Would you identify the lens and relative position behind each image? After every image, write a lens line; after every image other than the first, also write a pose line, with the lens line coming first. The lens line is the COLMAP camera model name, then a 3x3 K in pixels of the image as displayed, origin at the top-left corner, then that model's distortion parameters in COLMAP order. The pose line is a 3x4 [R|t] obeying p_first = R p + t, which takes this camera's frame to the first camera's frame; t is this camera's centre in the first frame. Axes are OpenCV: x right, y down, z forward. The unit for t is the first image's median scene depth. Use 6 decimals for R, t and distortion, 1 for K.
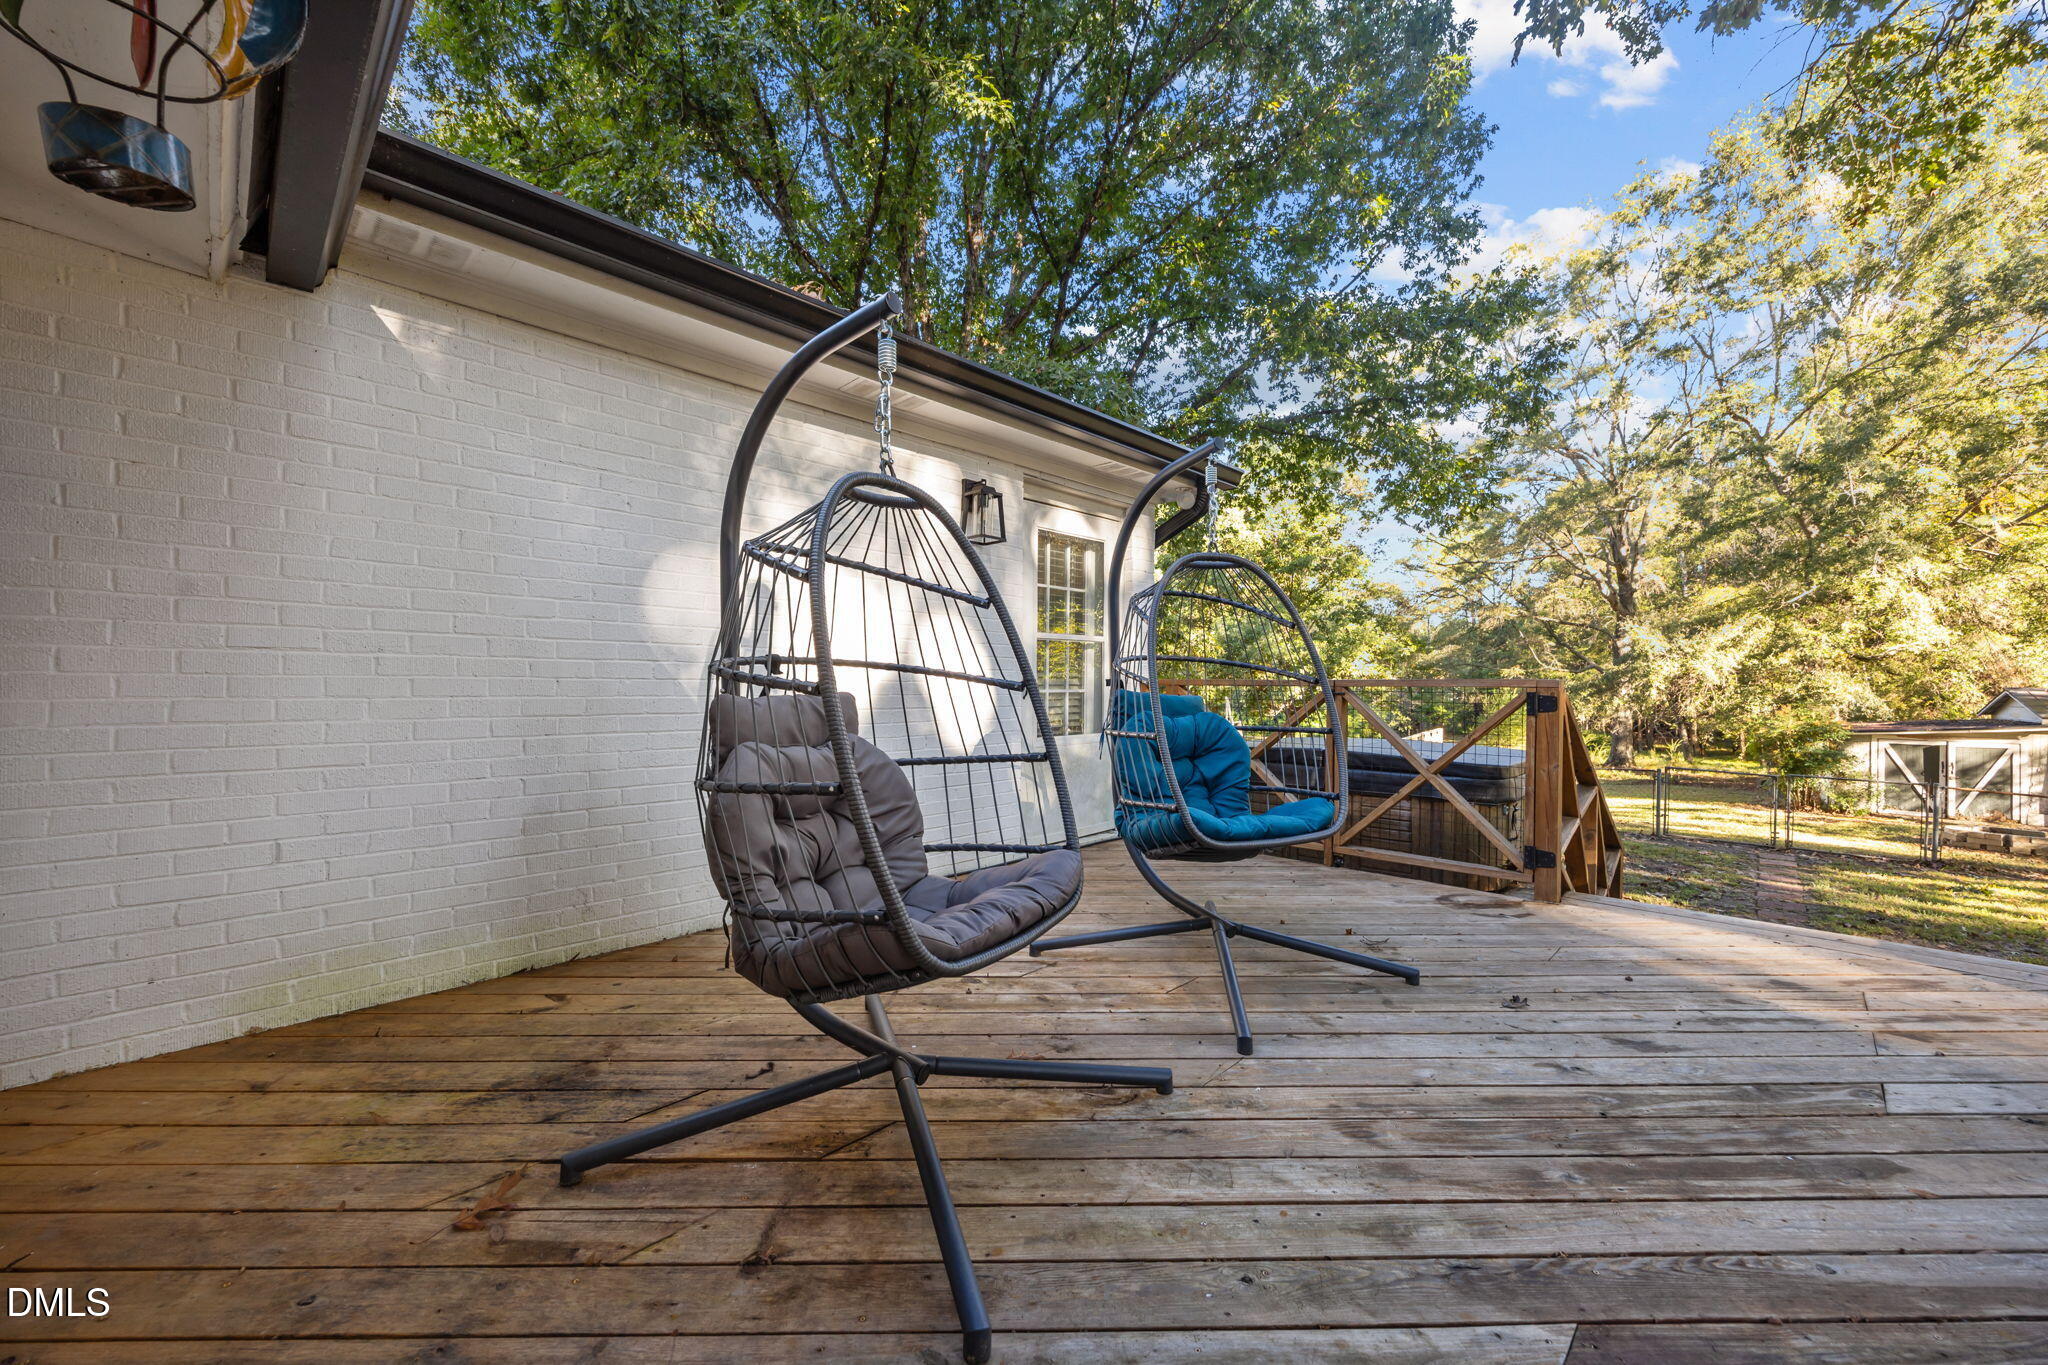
lens RADIAL K [[783.9, 0, 1030.9], [0, 783.9, 679.5], [0, 0, 1]] dist [-0.000260, 0.000031]
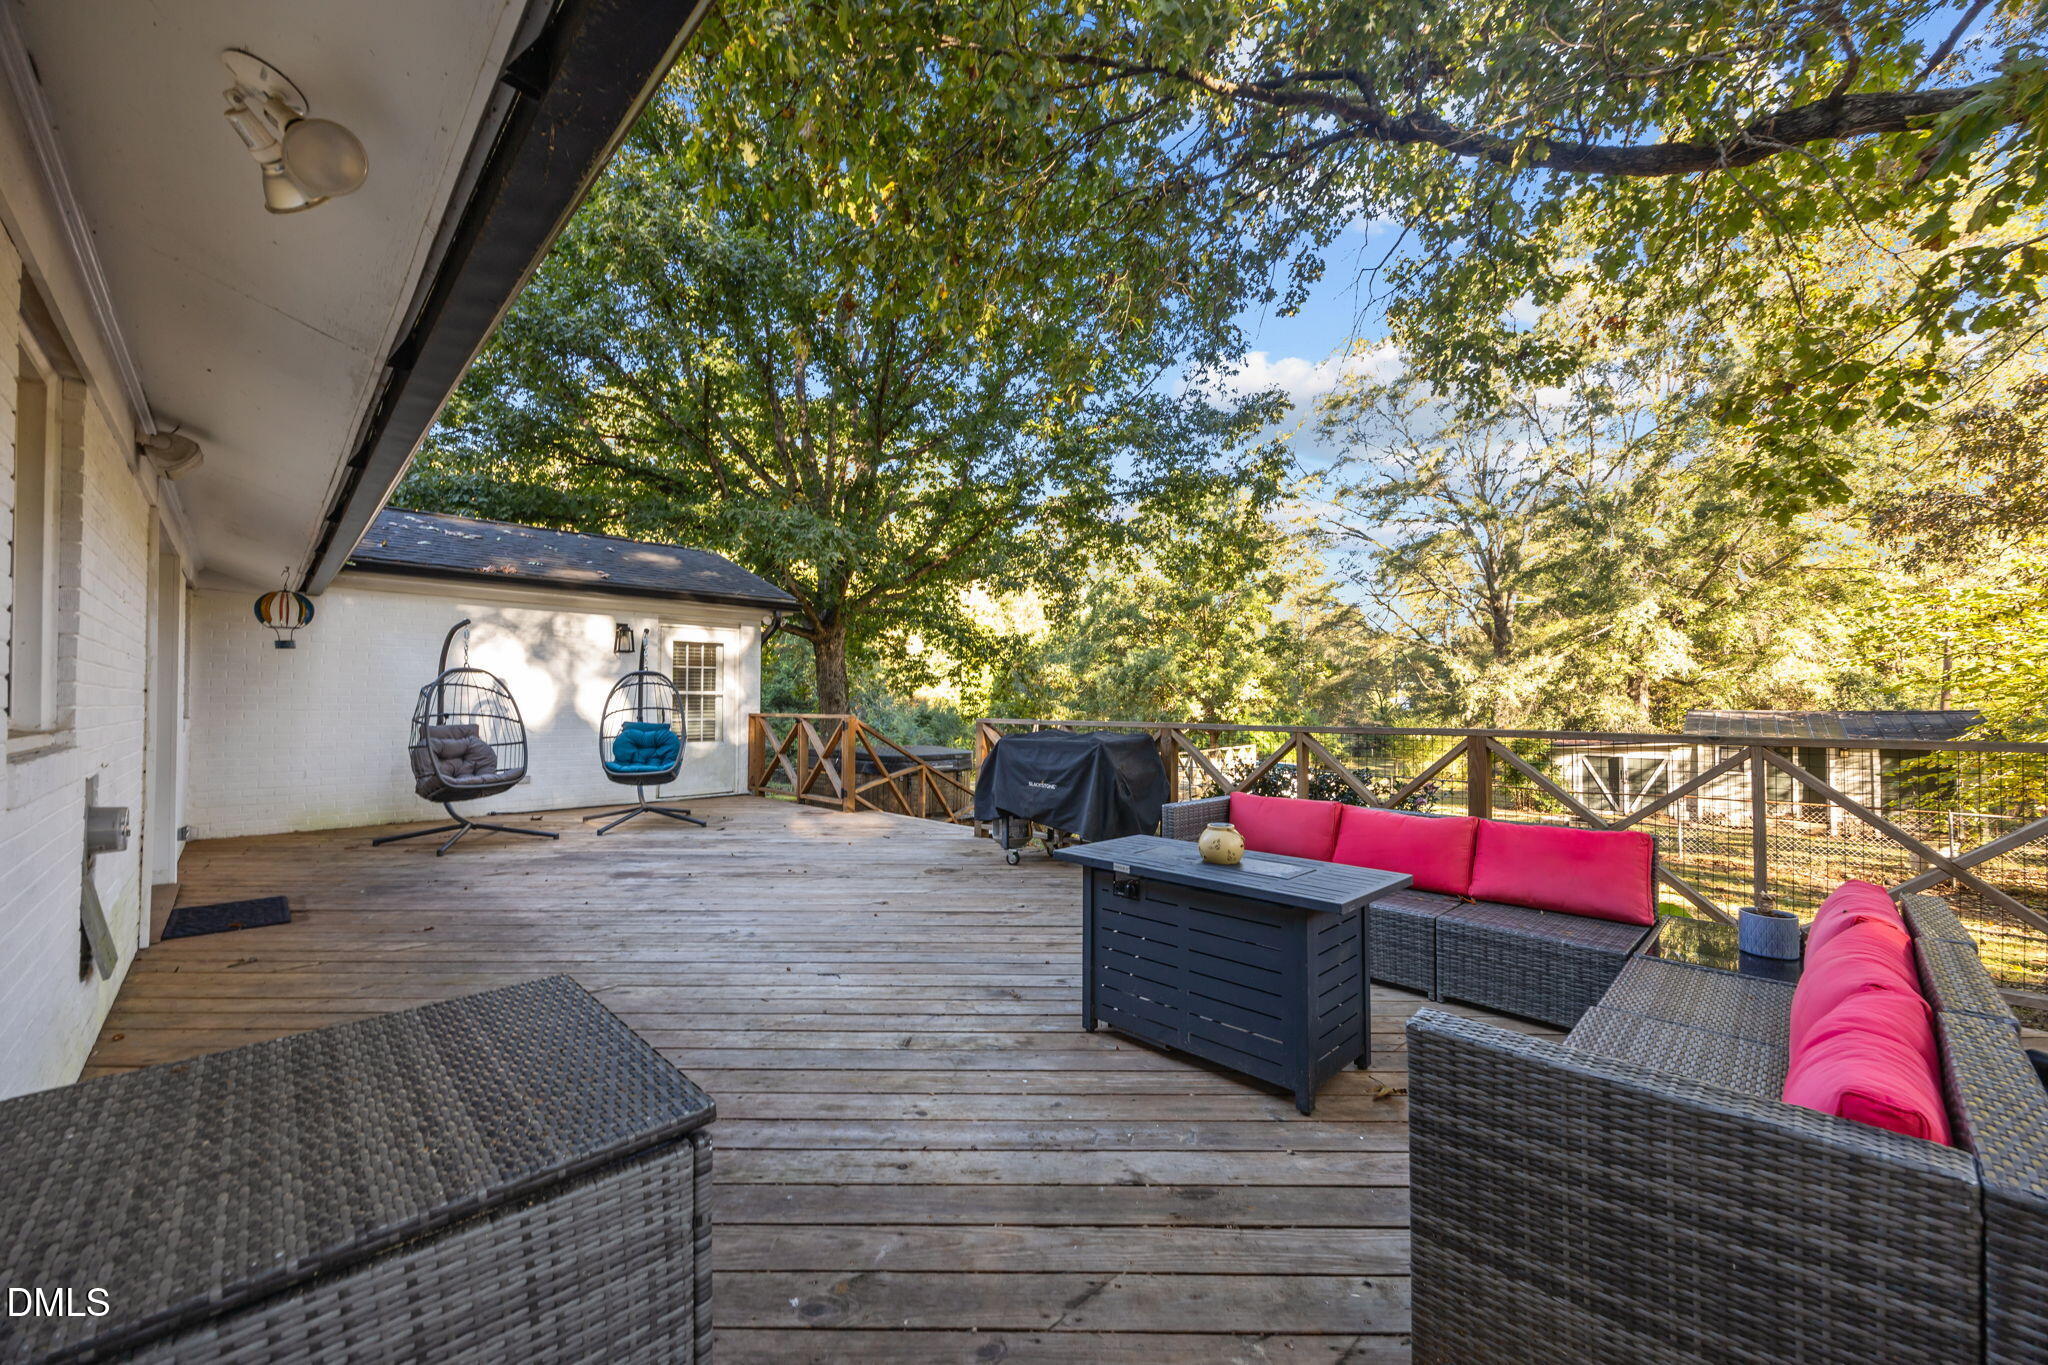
lens RADIAL K [[783.9, 0, 1030.9], [0, 783.9, 679.5], [0, 0, 1]] dist [-0.000260, 0.000031]
pose [[0.999712, -0.005261, -0.023421, 0.253717], [0.004624, 0.999620, -0.027159, -0.007780], [0.023555, 0.027042, 0.999357, -0.259113]]
